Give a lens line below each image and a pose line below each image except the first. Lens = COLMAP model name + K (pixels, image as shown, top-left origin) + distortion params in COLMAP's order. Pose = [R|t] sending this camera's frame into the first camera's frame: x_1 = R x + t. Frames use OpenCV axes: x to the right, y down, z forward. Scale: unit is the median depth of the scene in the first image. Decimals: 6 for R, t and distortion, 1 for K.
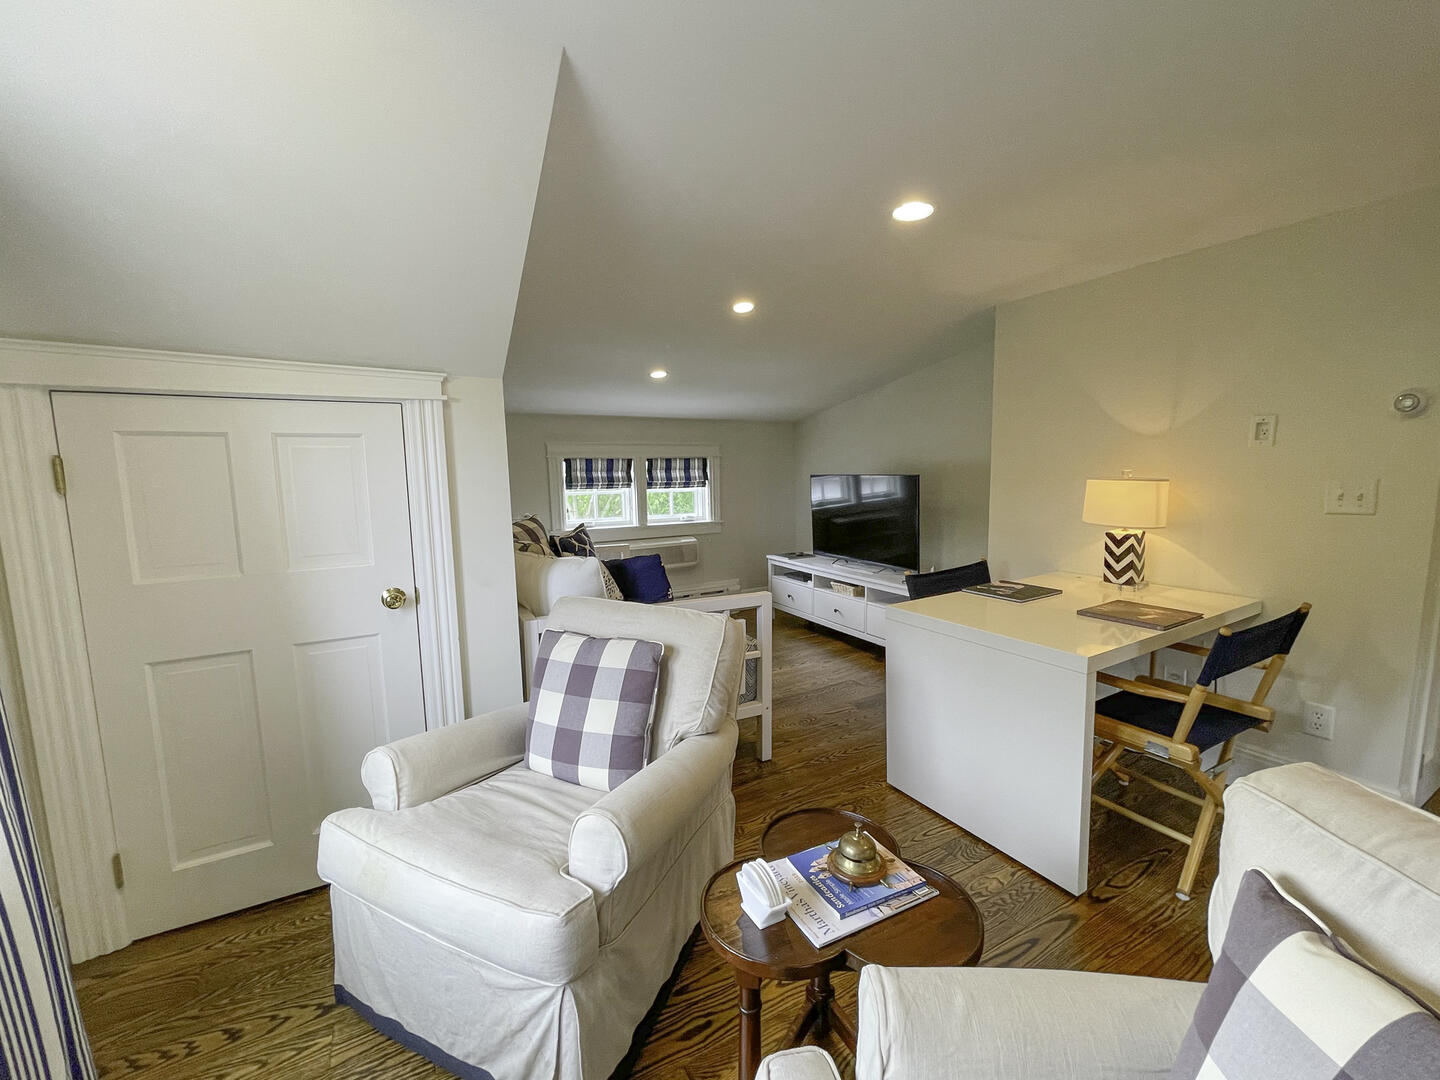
lens RADIAL K [[596.2, 0, 710.7], [0, 596.2, 551.4], [0, 0, 1]] dist [0.003451, -0.002055]
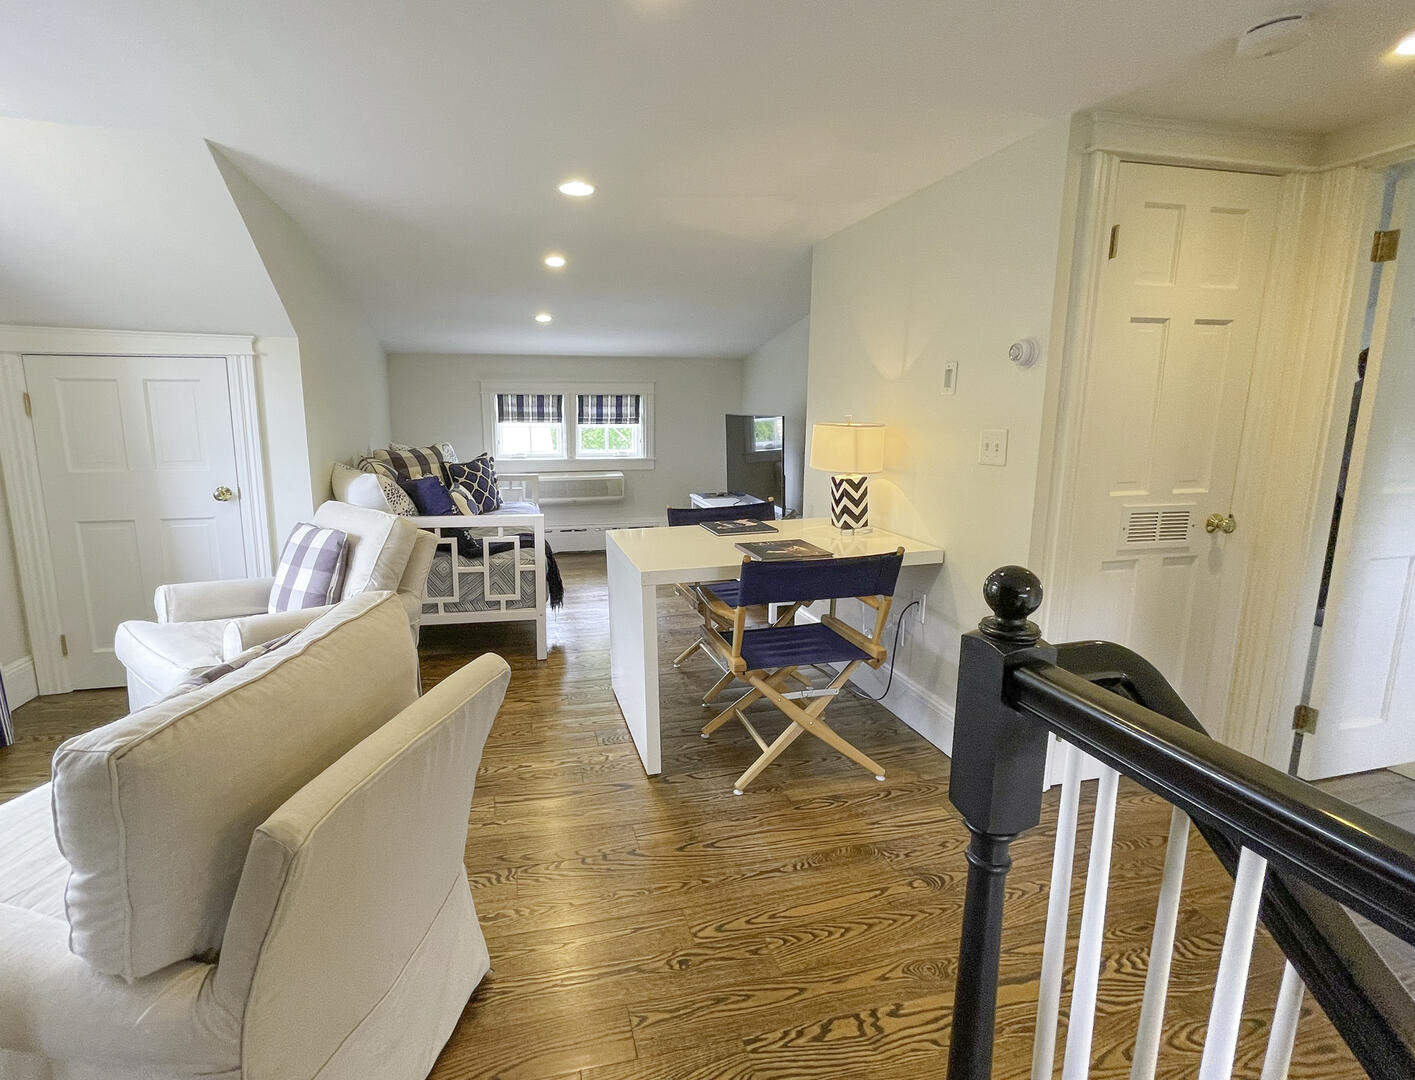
lens RADIAL K [[727.1, 0, 713.3], [0, 727.1, 533.8], [0, 0, 1]] dist [0.012789, -0.000038]
pose [[0.951282, 0.069301, -0.300433, 0.537847], [-0.056434, 0.997087, 0.051308, 0.008561], [0.303113, -0.031853, 0.952422, -0.157123]]
